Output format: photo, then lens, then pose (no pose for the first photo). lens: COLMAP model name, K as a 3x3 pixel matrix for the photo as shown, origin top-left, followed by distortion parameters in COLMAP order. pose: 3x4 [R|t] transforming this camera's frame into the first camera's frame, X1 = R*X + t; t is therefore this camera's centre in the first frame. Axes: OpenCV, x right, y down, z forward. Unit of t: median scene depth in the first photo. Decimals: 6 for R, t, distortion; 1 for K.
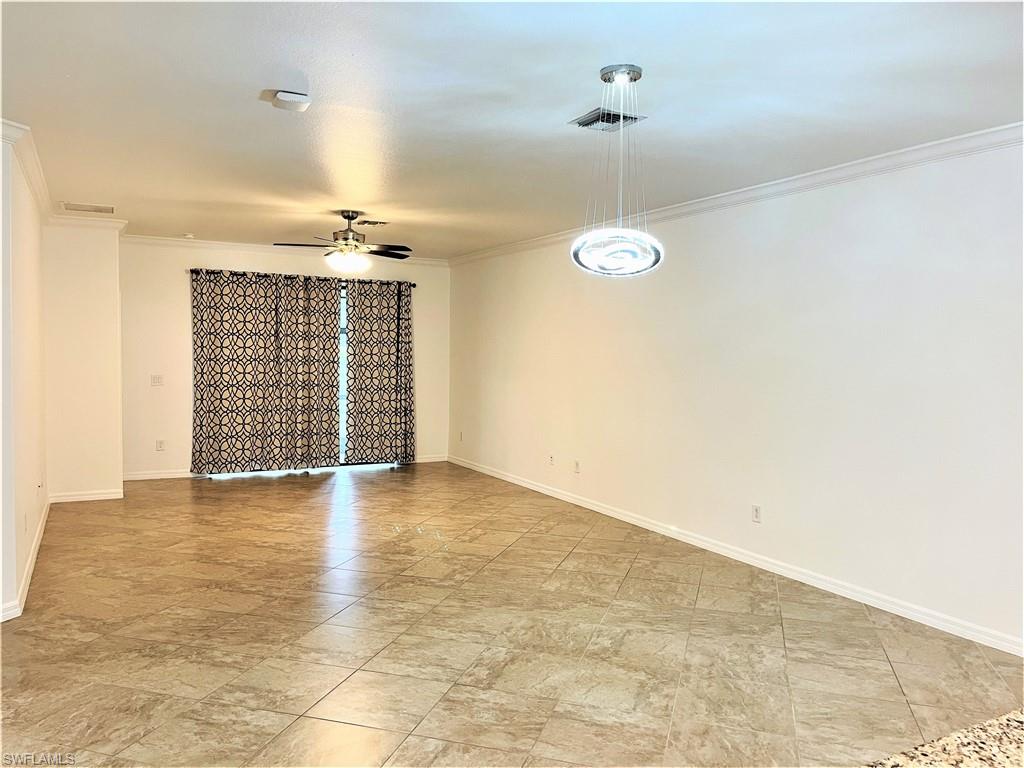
lens RADIAL K [[777.8, 0, 509.7], [0, 777.8, 388.8], [0, 0, 1]] dist [0.008694, -0.024791]
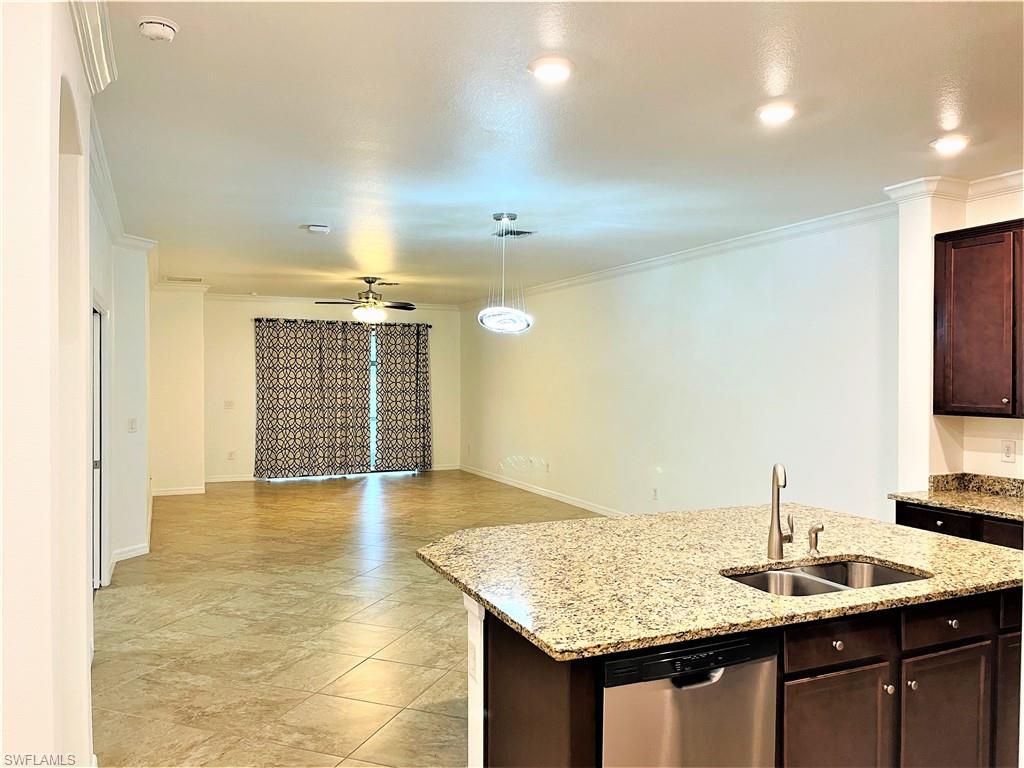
lens RADIAL K [[777.8, 0, 515.6], [0, 777.8, 380.8], [0, 0, 1]] dist [0.008694, -0.024791]
pose [[0.998166, -0.013132, -0.059100, 0.095802], [0.010452, 0.998913, -0.045425, 0.012787], [0.059633, 0.044724, 0.997218, -0.253602]]
